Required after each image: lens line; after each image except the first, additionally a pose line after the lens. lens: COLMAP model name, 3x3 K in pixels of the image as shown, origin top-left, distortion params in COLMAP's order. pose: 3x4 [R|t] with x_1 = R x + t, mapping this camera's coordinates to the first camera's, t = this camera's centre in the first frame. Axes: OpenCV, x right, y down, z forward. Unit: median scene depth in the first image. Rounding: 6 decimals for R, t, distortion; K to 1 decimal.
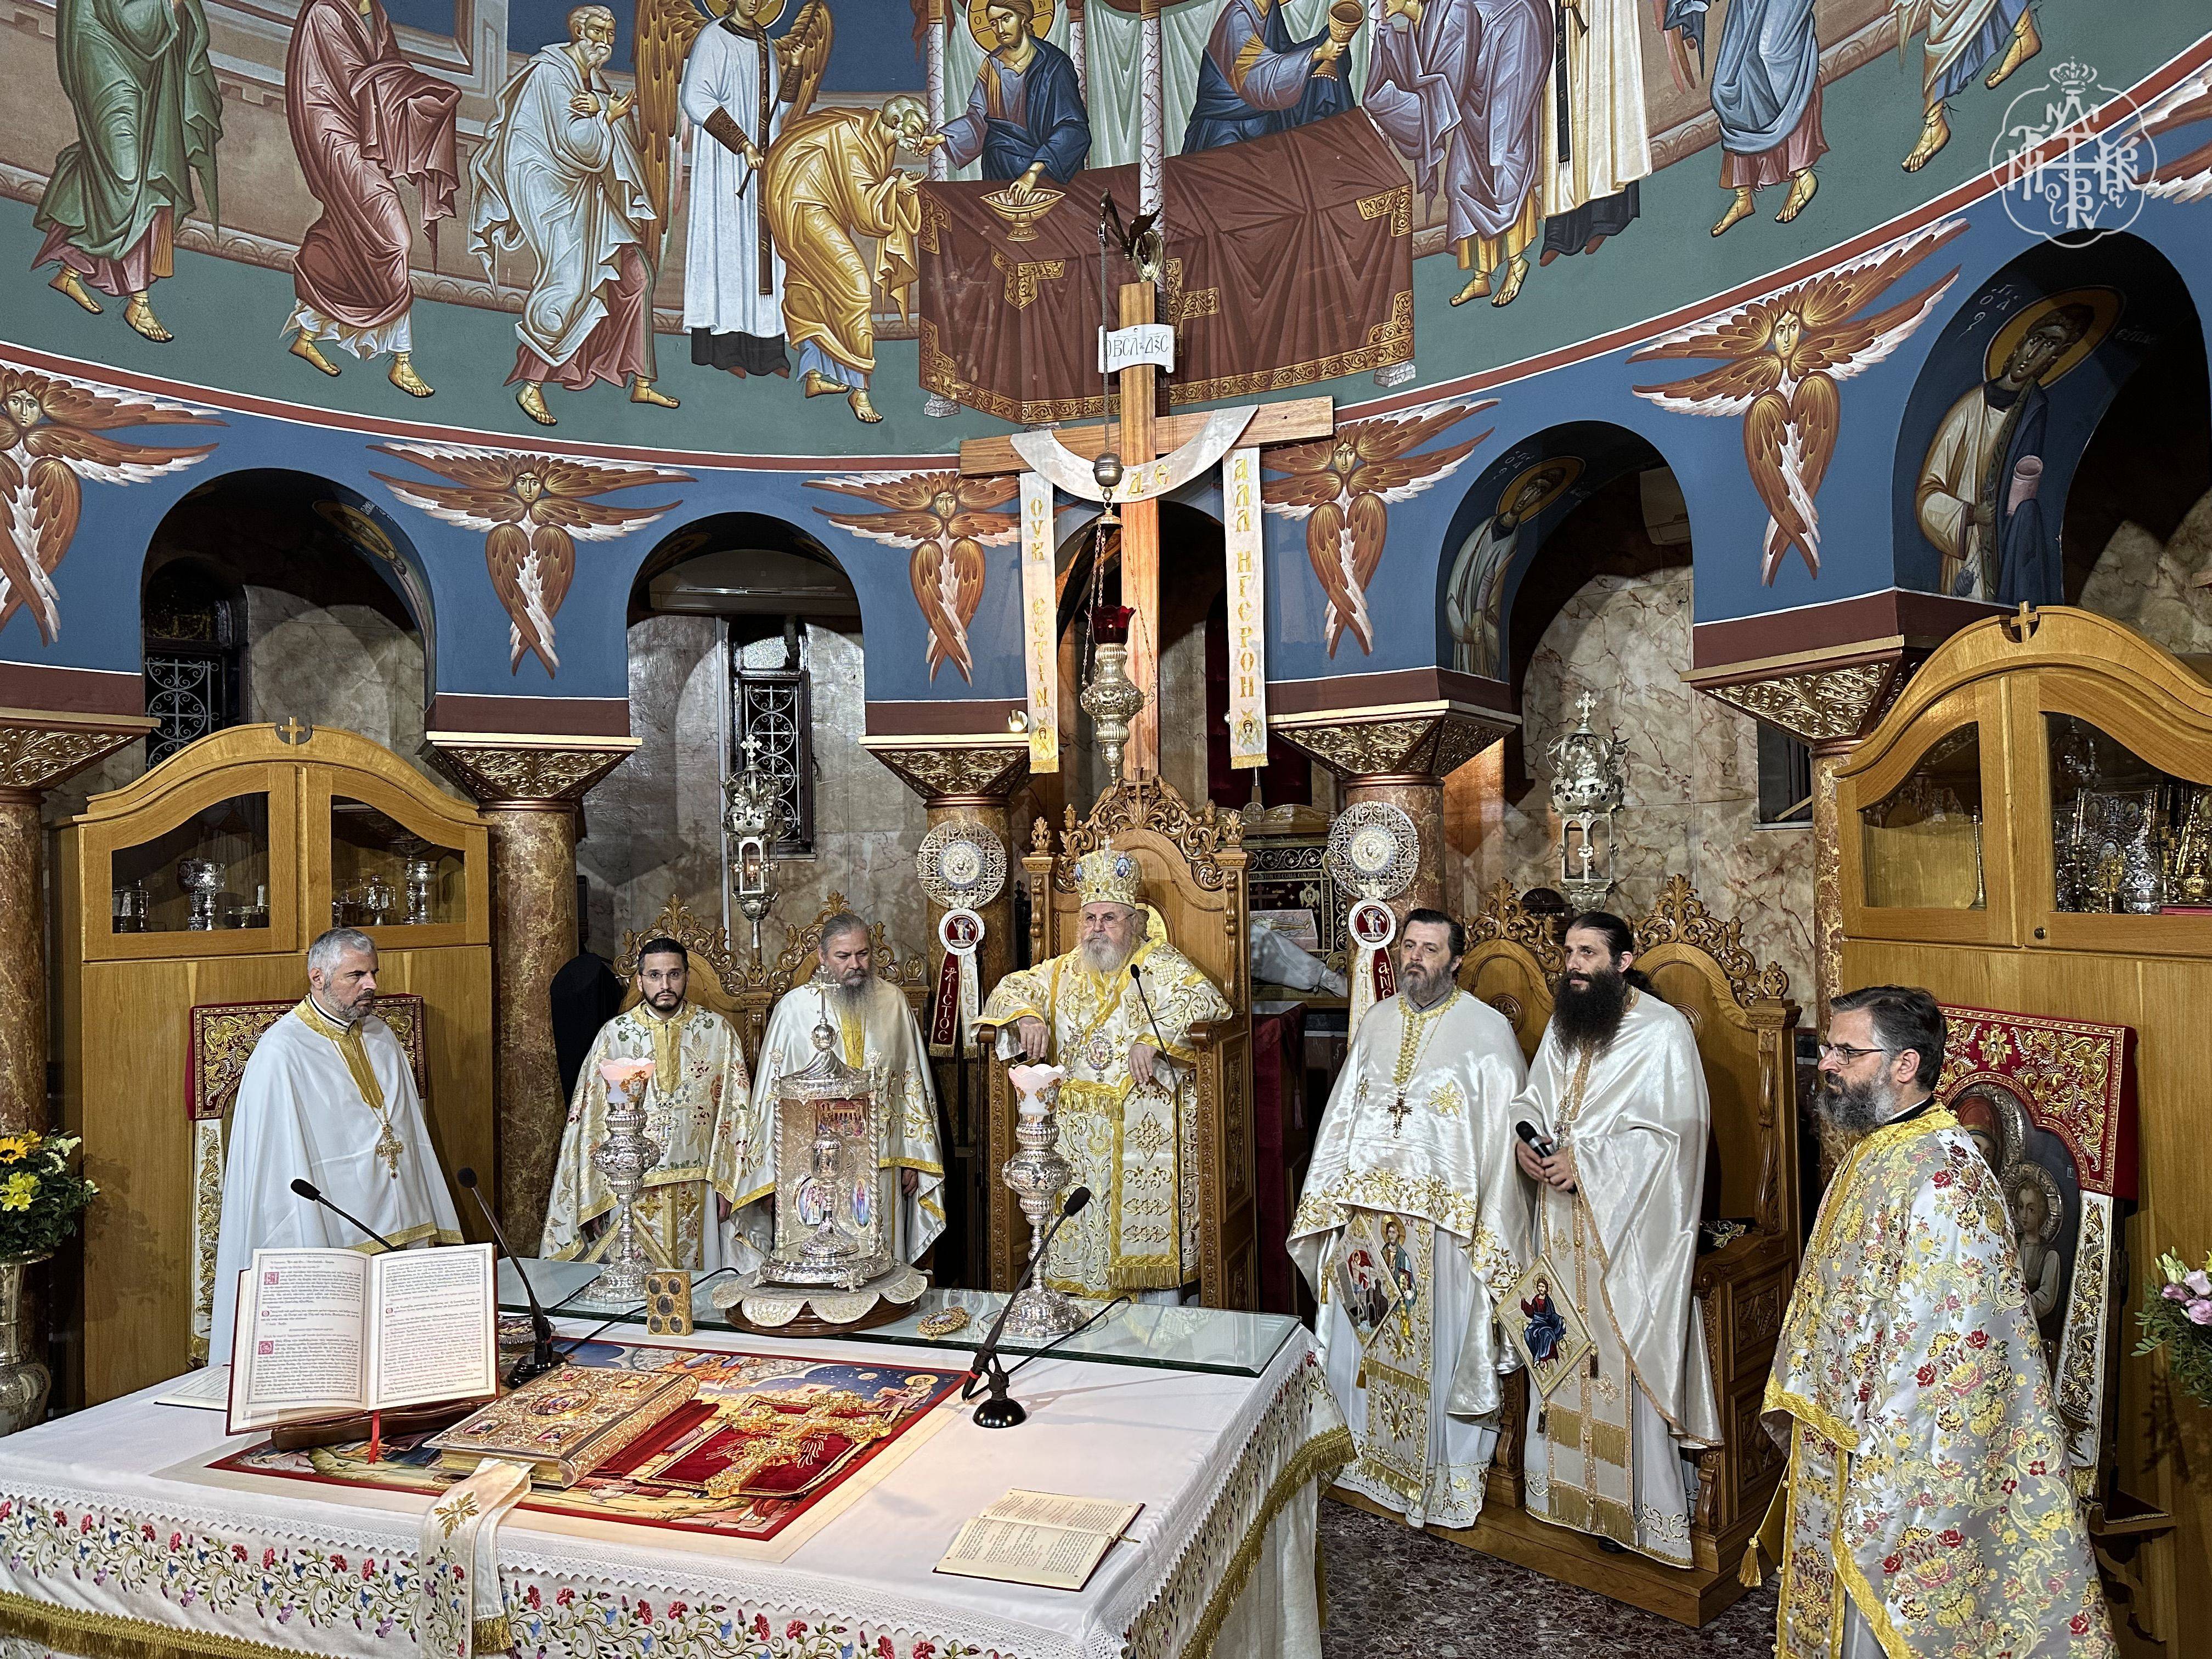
lens RADIAL K [[1561.9, 0, 1106.0], [0, 1561.9, 829.5], [0, 0, 1]] dist [0.002254, 0.000190]
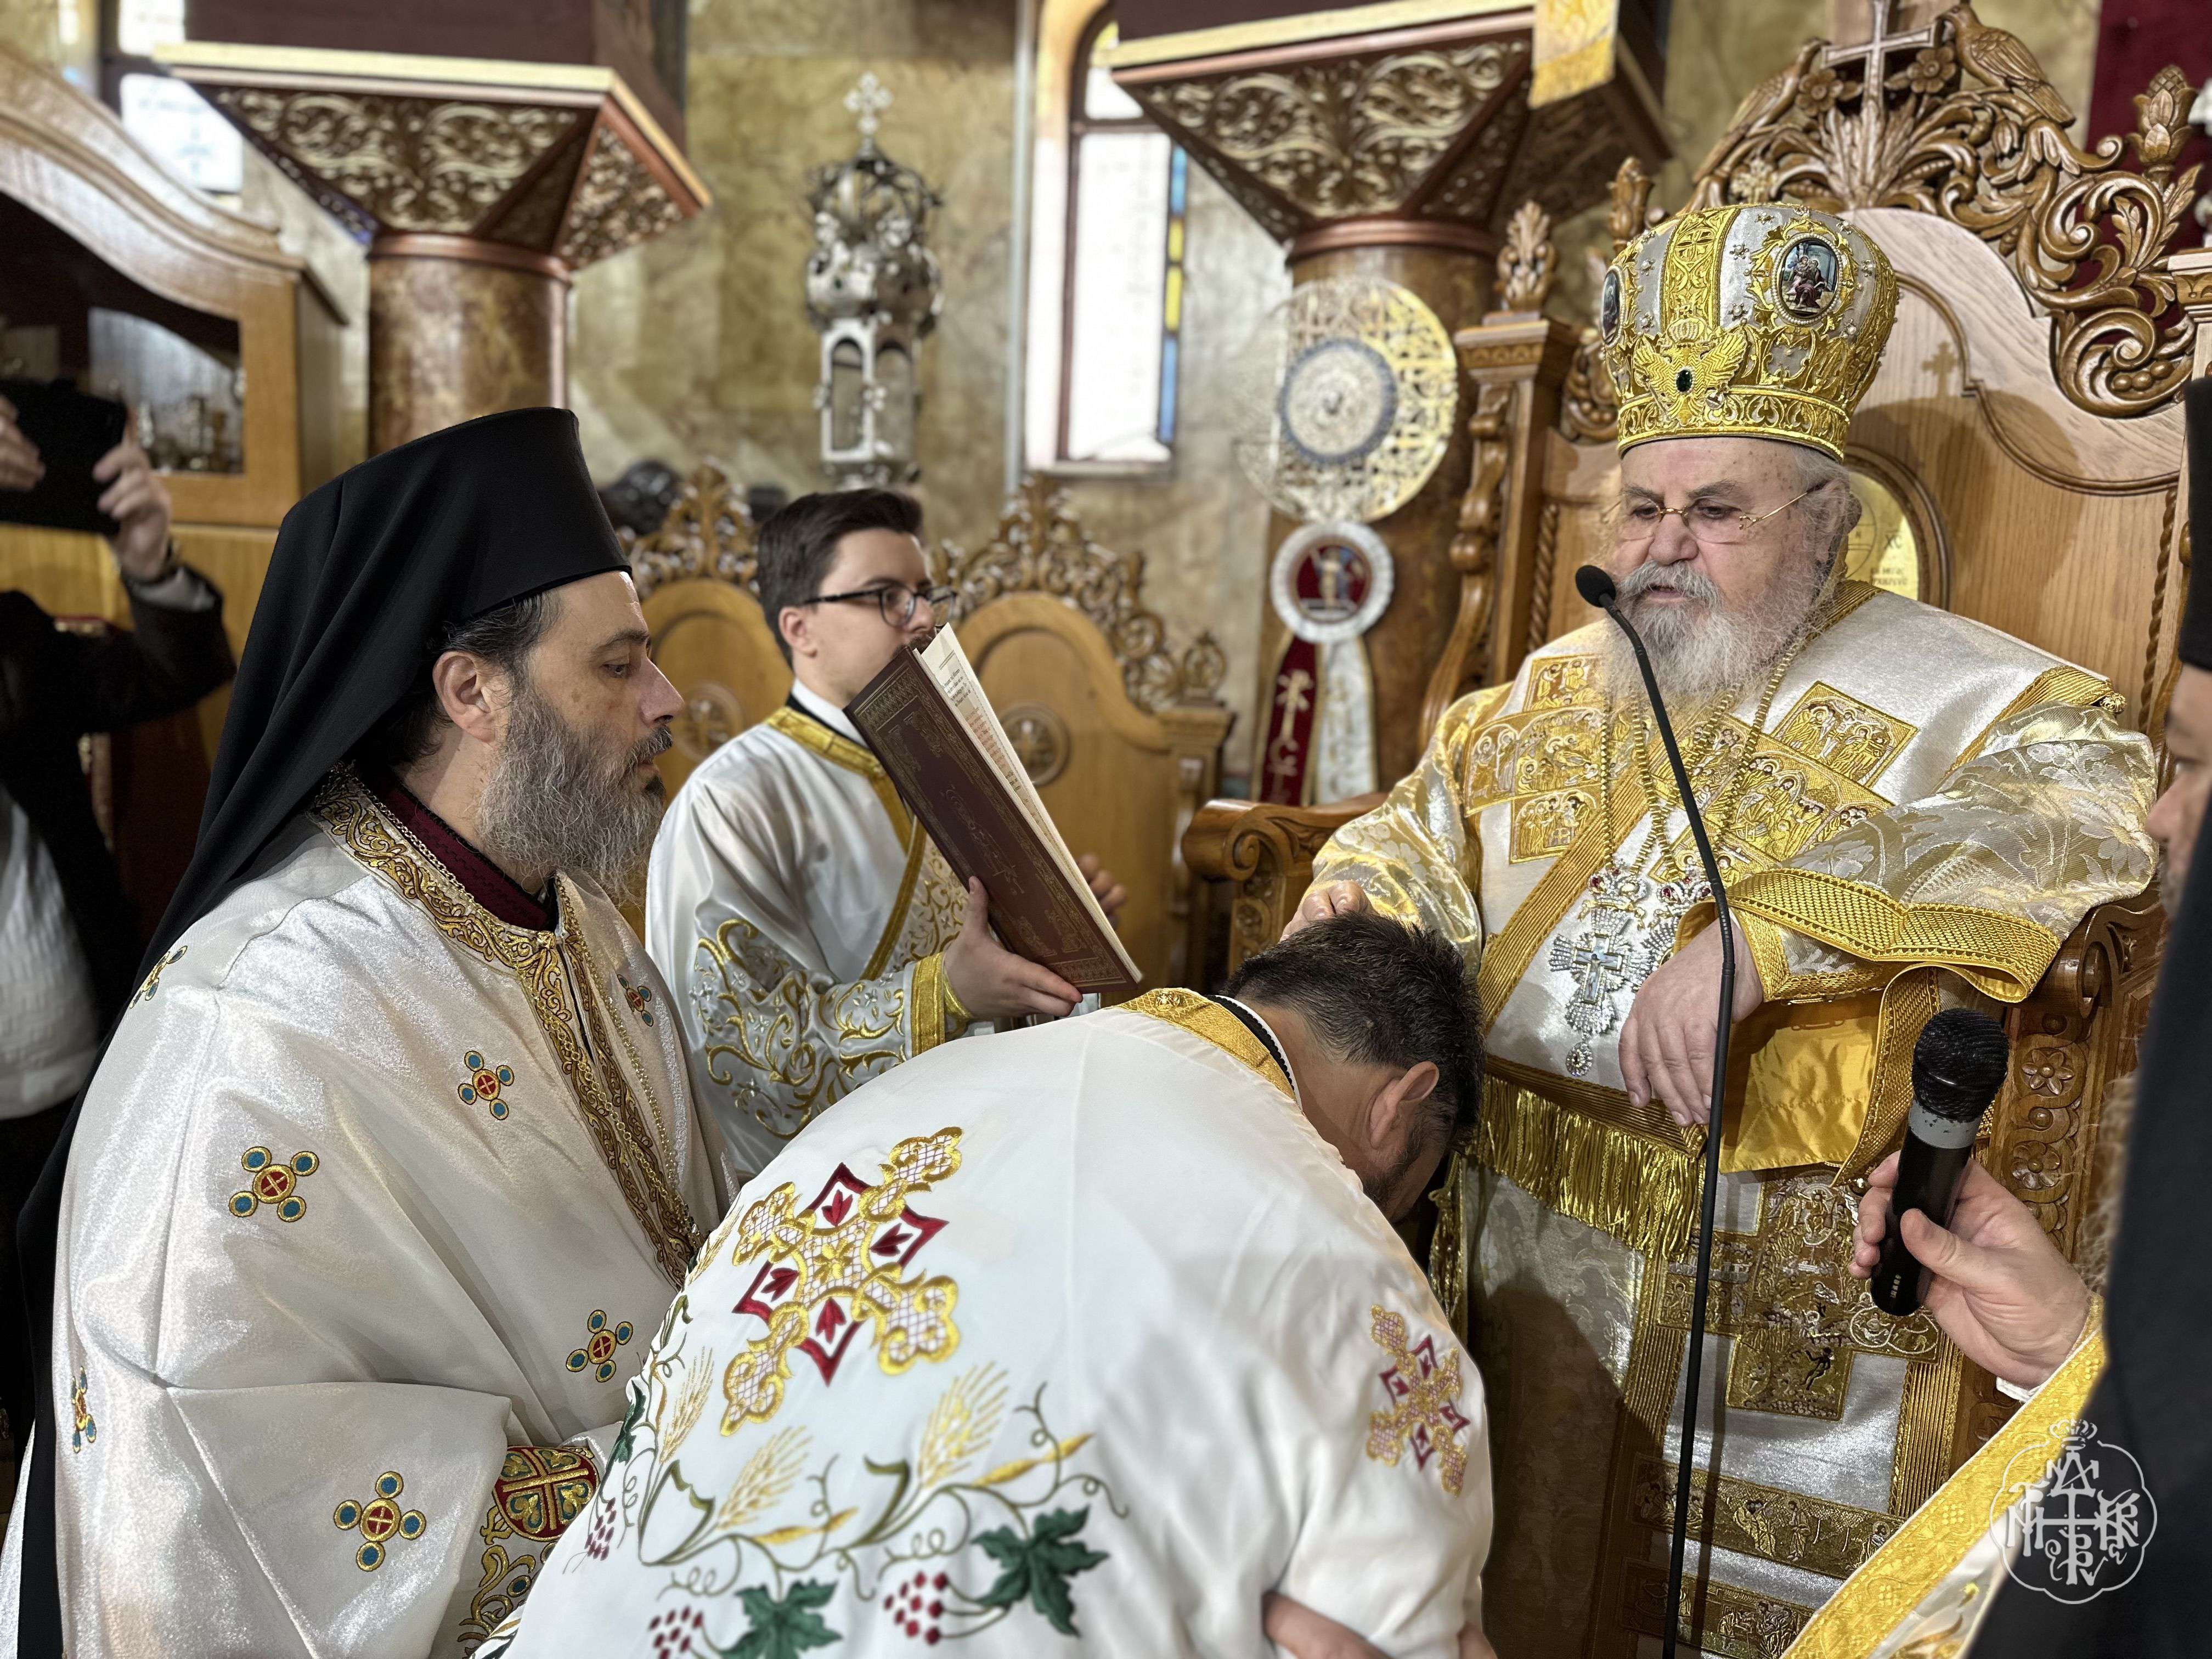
lens RADIAL K [[1561.9, 0, 1106.0], [0, 1561.9, 829.5], [0, 0, 1]] dist [0.002254, 0.000190]
pose [[0.901410, 0.115152, -0.417373, 0.028108], [-0.060763, 0.988089, 0.141380, 0.076828], [0.428681, -0.102080, 0.897670, 0.634795]]
